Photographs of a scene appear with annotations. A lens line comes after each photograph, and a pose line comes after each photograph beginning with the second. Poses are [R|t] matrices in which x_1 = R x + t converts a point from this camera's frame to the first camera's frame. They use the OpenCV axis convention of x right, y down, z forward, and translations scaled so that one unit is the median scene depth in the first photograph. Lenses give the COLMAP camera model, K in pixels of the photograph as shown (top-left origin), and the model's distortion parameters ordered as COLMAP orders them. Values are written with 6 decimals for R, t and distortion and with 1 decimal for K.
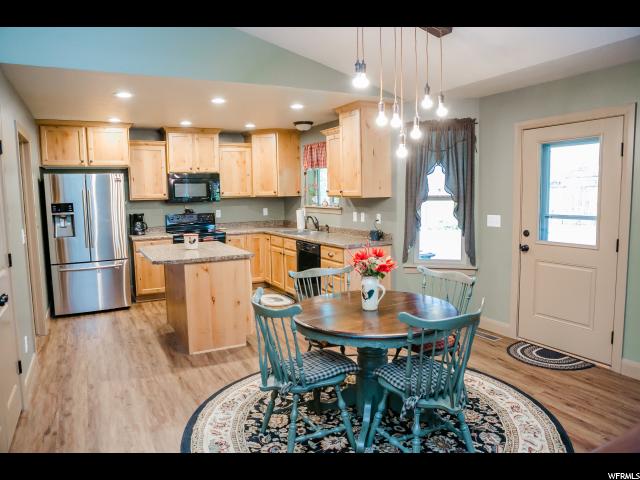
lens RADIAL K [[446.8, 0, 320.0], [0, 446.8, 240.0], [0, 0, 1]] dist [-0.107451, 0.049045]
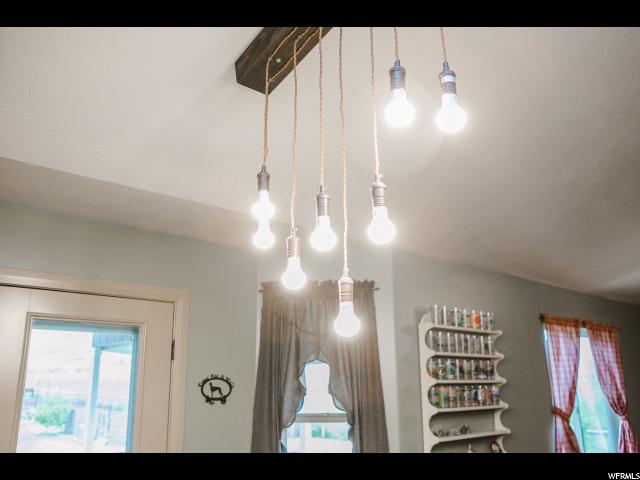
lens RADIAL K [[523.1, 0, 320.0], [0, 523.1, 240.0], [0, 0, 1]] dist [-0.061723, 0.005074]
pose [[-0.186860, 0.285336, 0.940036, -0.129393], [0.115602, 0.956628, -0.267393, -0.081525], [-0.975561, 0.058705, -0.211741, 0.602120]]
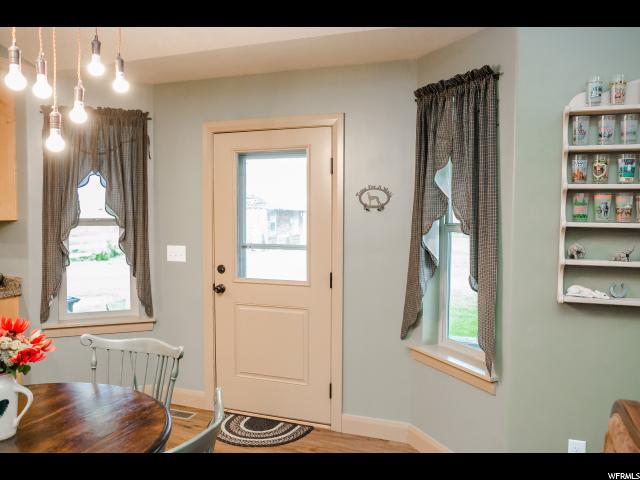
lens RADIAL K [[535.9, 0, 320.0], [0, 535.9, 240.0], [0, 0, 1]] dist [-0.116987, 0.153598]
pose [[0.759667, -0.012743, 0.650188, 0.001251], [0.050652, 0.997930, -0.039623, -0.016088], [-0.648337, 0.063033, 0.758740, 0.147351]]
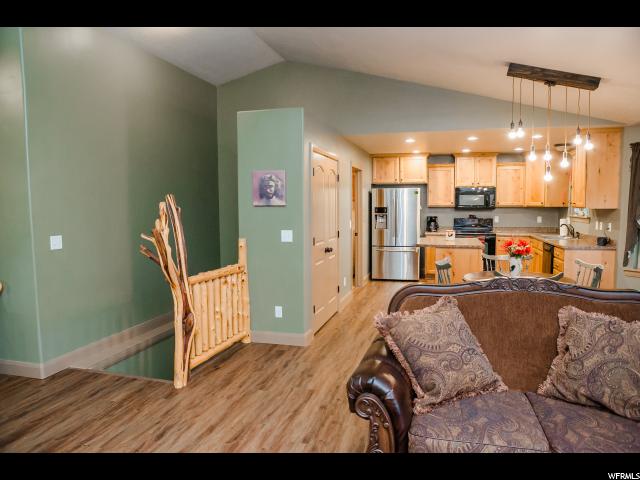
lens RADIAL K [[445.4, 0, 320.0], [0, 445.4, 240.0], [0, 0, 1]] dist [-0.102000, 0.053405]
pose [[0.725896, 0.067958, -0.684439, 0.350192], [-0.080091, 0.996689, 0.014019, 0.028848], [0.683126, 0.044641, 0.728935, -0.316184]]
